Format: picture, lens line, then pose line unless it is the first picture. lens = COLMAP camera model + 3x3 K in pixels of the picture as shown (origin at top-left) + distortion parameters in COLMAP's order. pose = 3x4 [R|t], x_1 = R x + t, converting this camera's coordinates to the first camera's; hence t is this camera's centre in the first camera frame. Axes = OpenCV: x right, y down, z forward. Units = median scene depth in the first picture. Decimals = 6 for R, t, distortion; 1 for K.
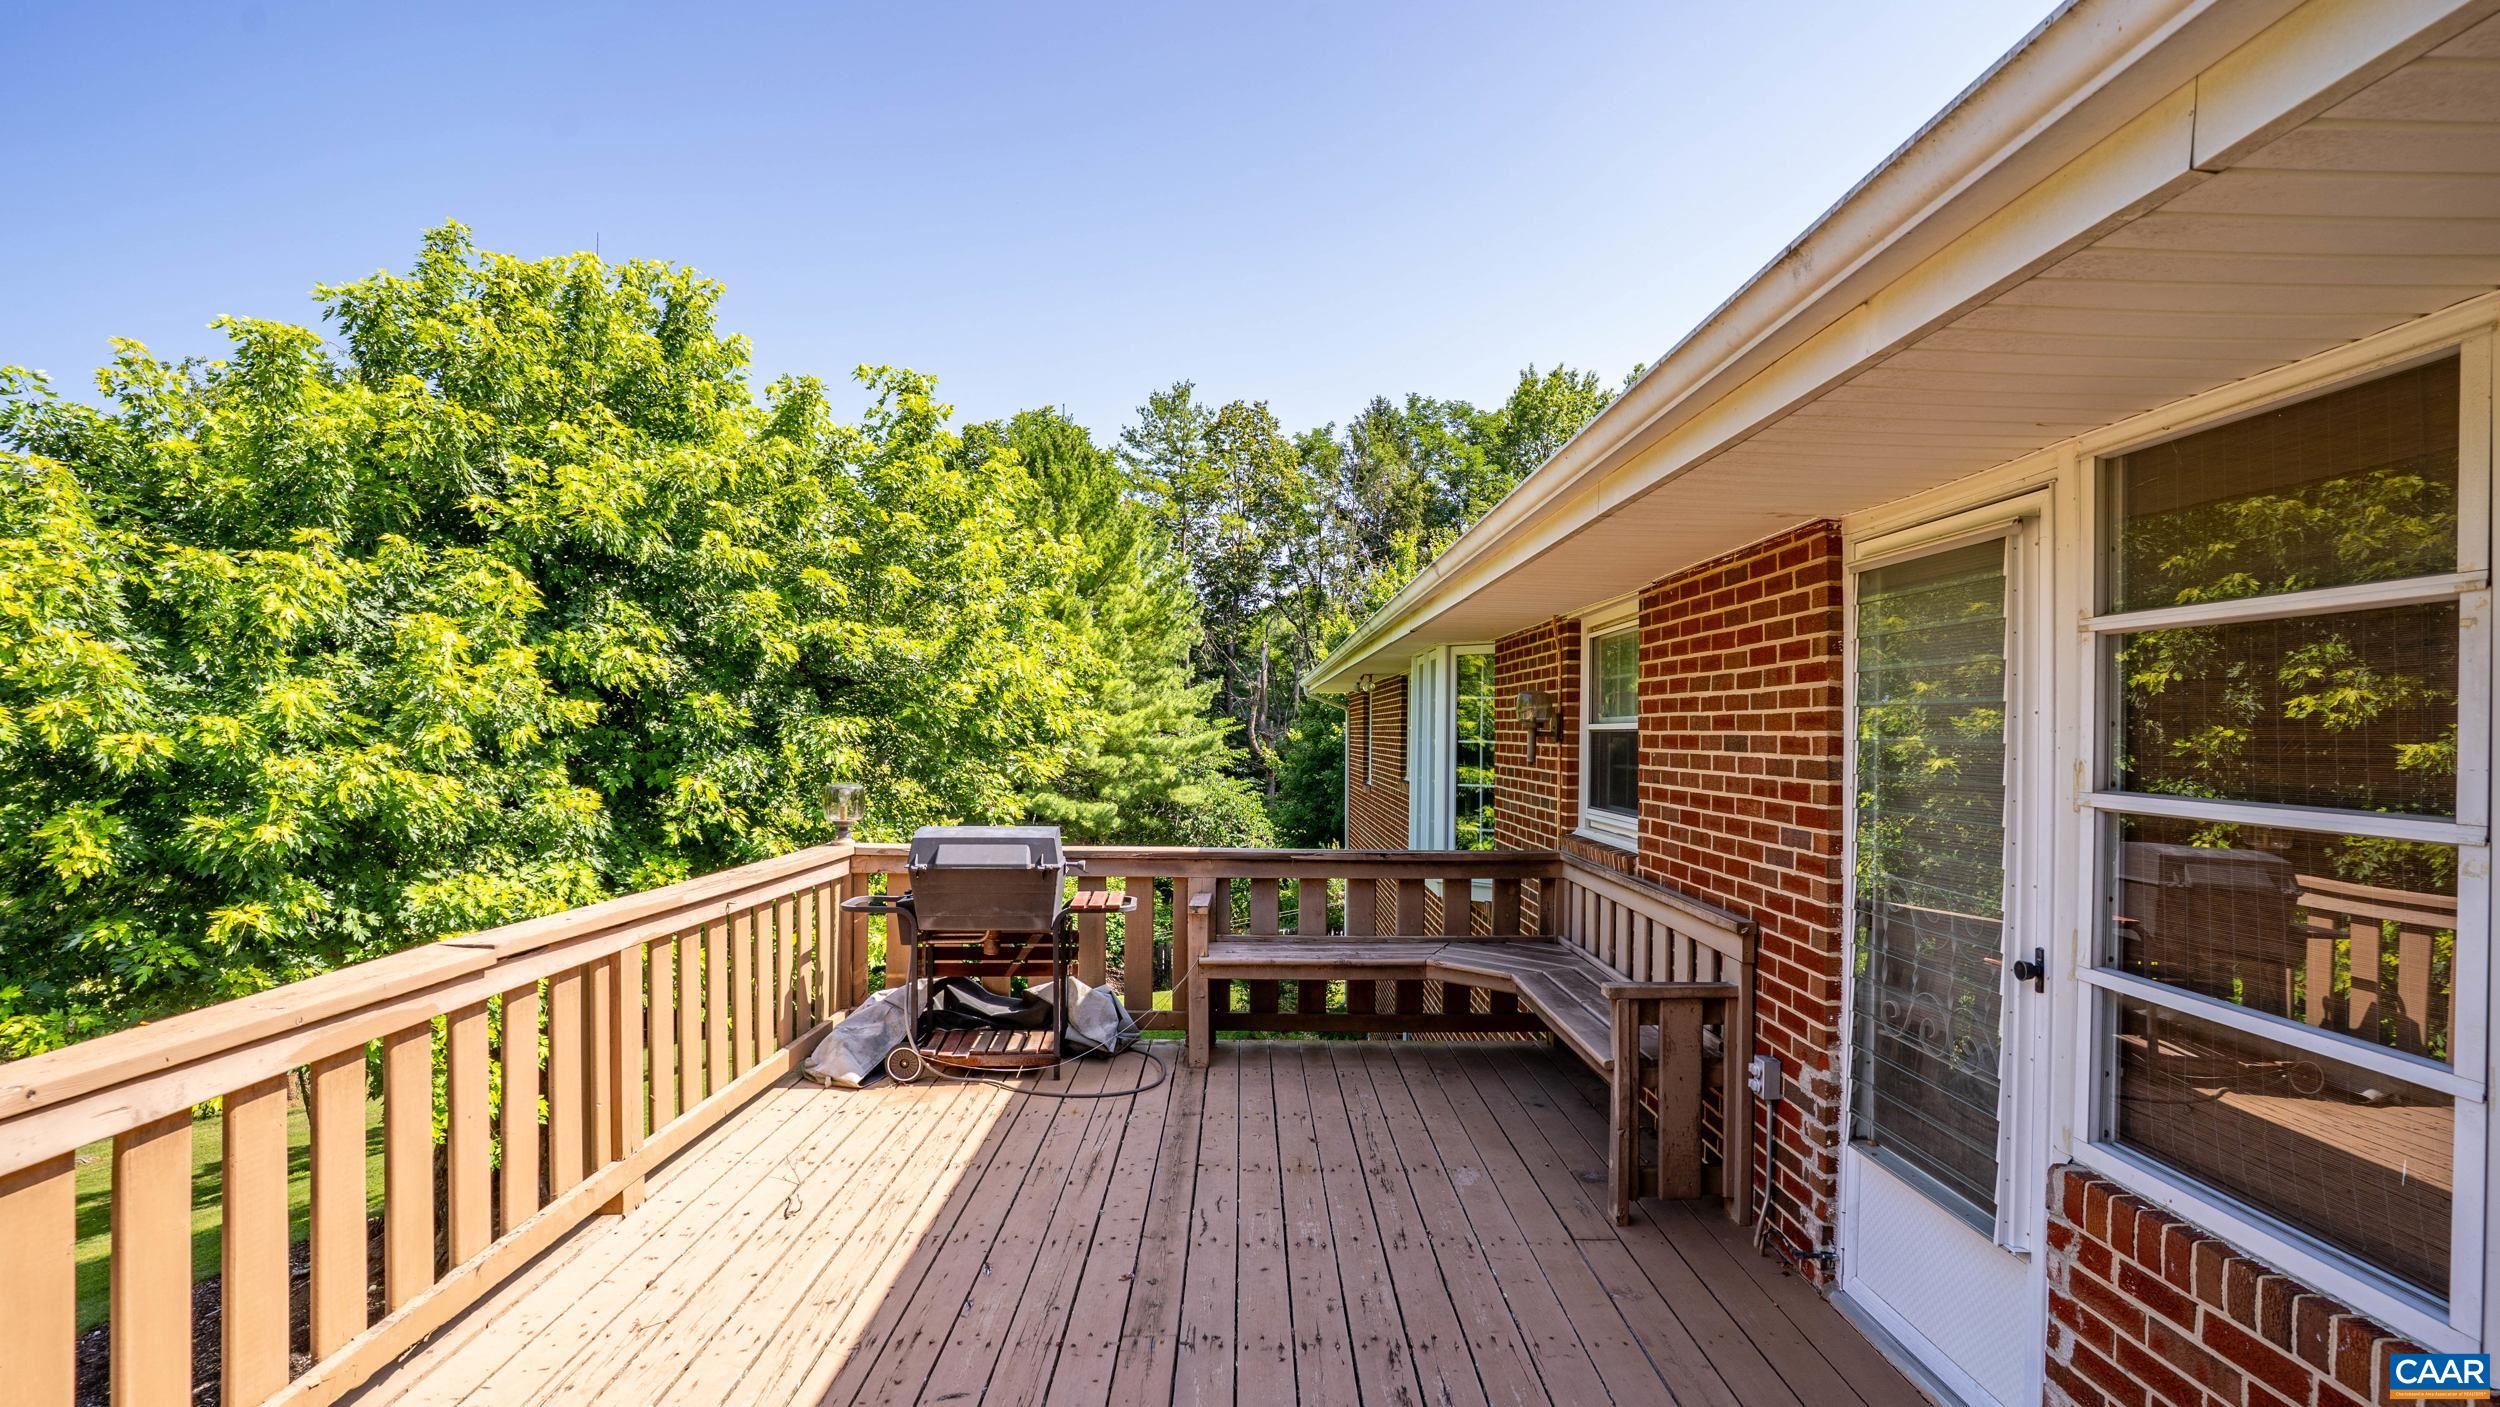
lens RADIAL K [[1390.8, 0, 1250.0], [0, 1390.8, 703.5], [0, 0, 1]] dist [-0.002687, -0.000881]
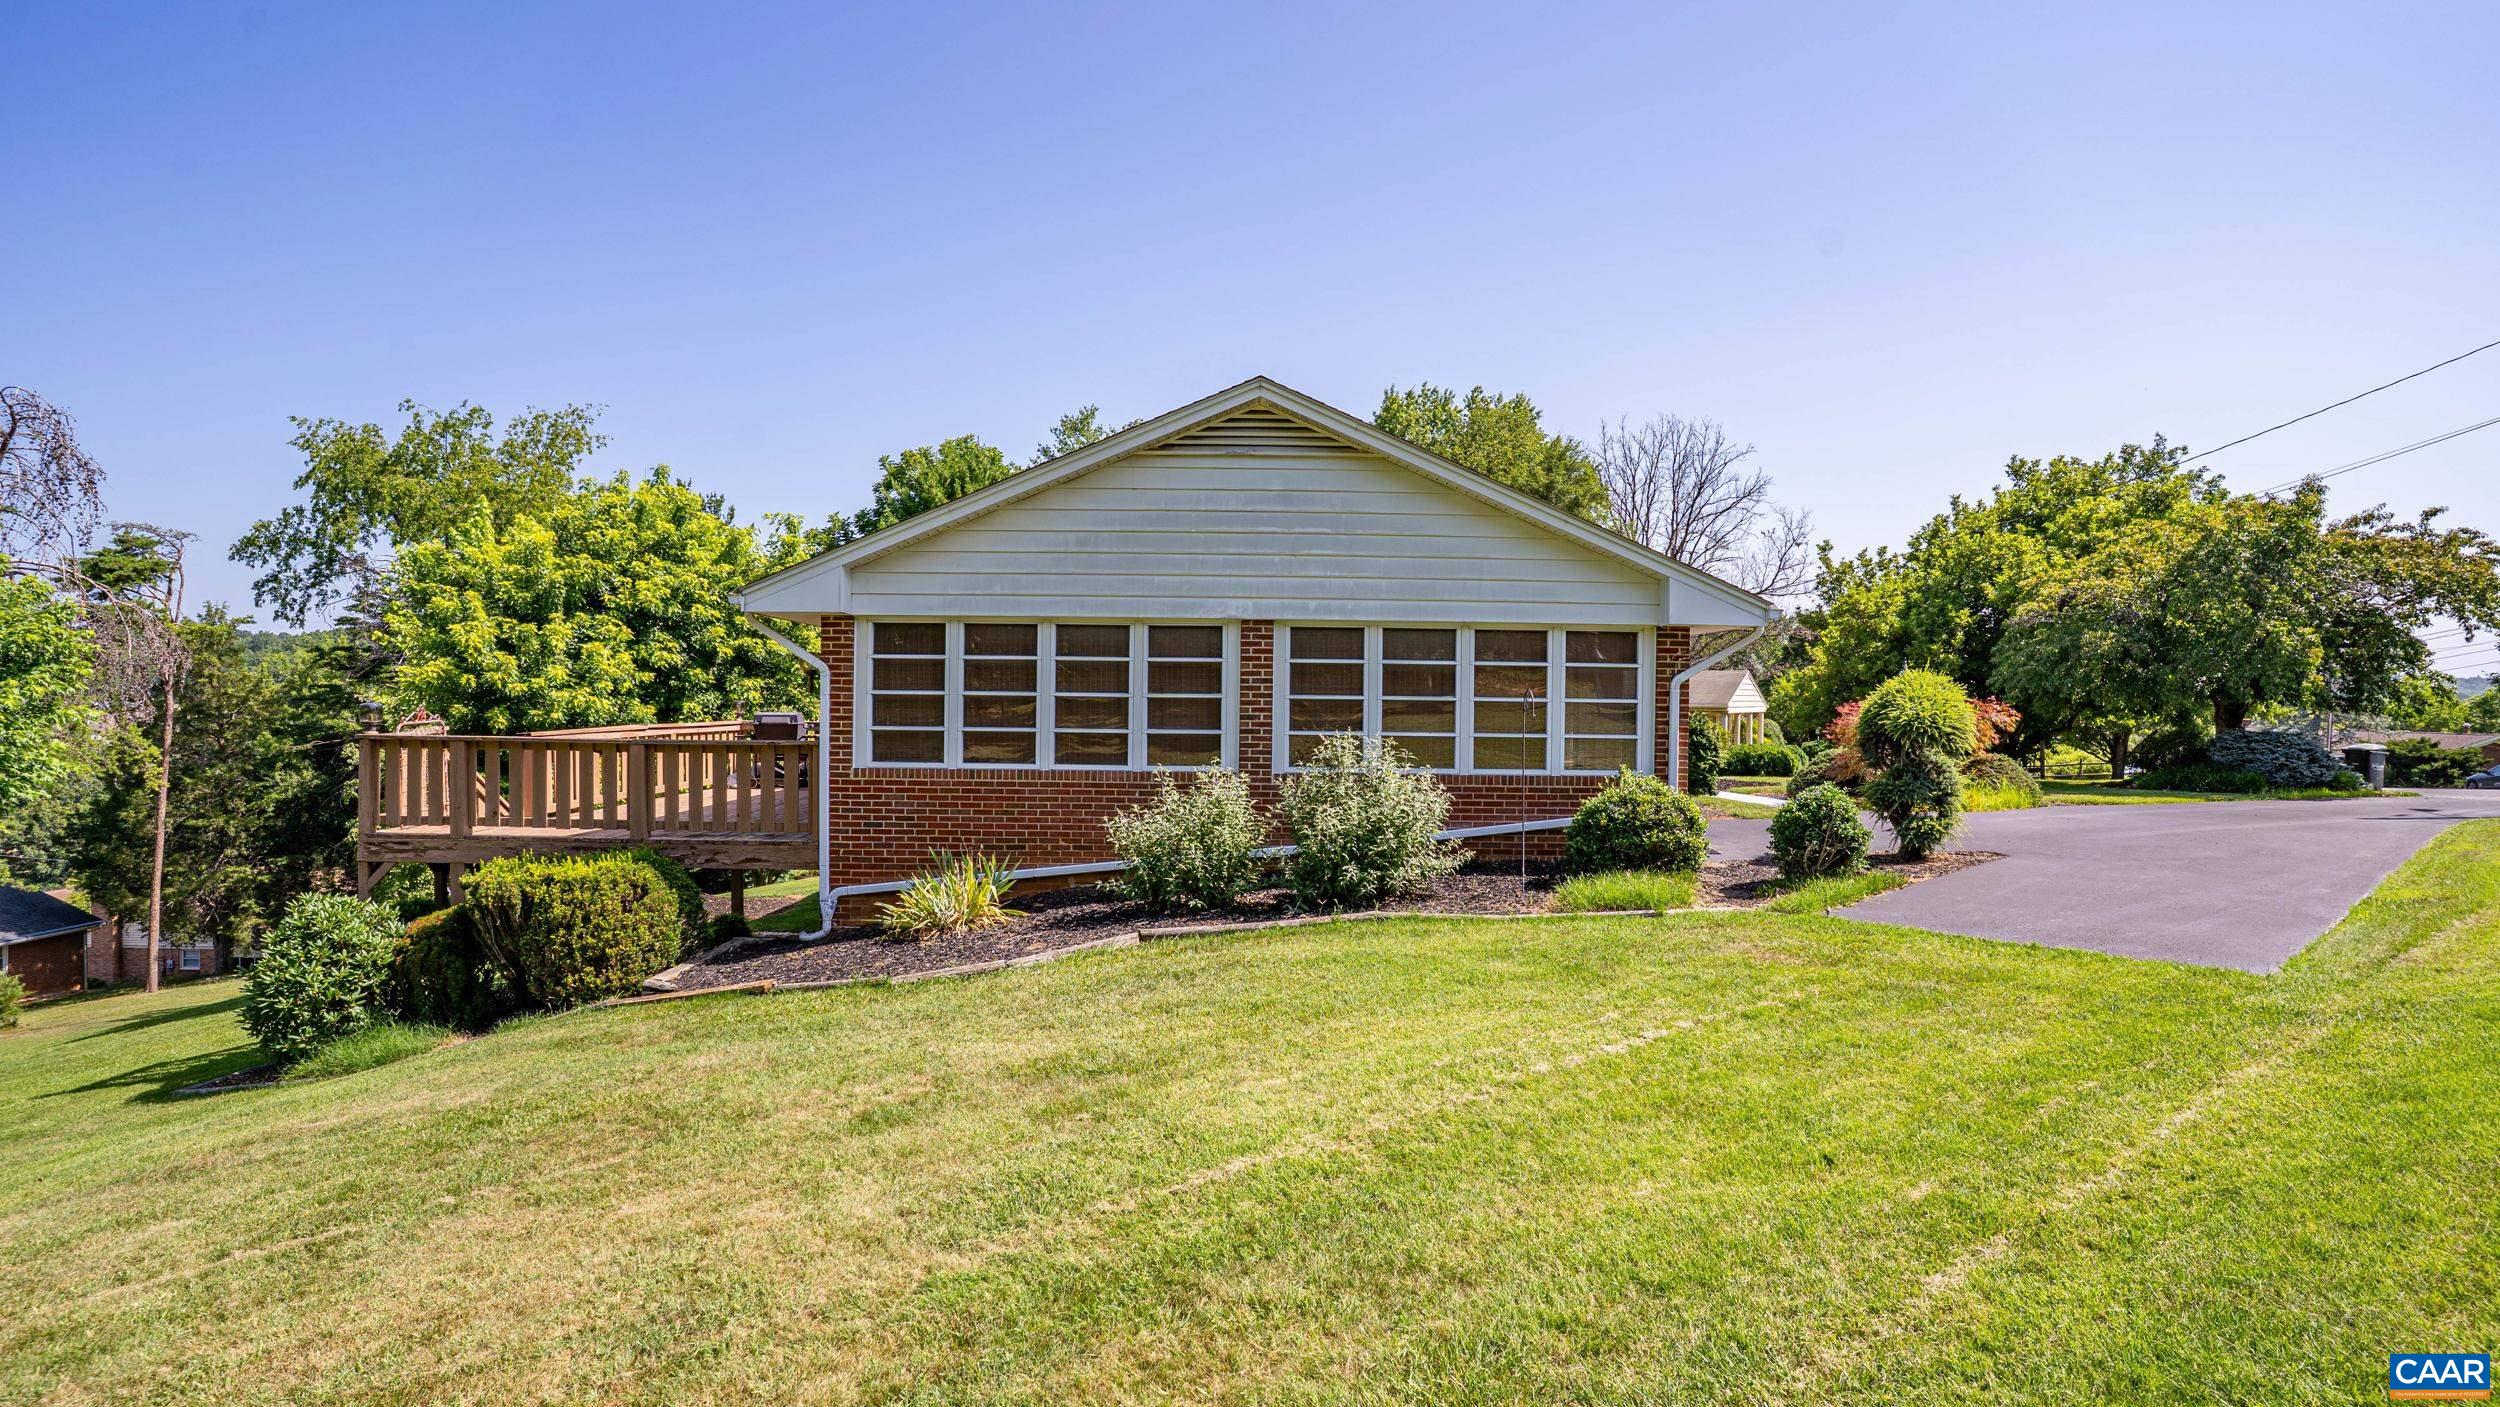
lens RADIAL K [[1390.8, 0, 1250.0], [0, 1390.8, 703.5], [0, 0, 1]] dist [-0.002687, -0.000881]
pose [[1.000000, -0.000299, -0.000787, 0.604411], [0.000320, 0.999652, 0.026375, -0.011325], [0.000779, -0.026375, 0.999652, -1.488868]]
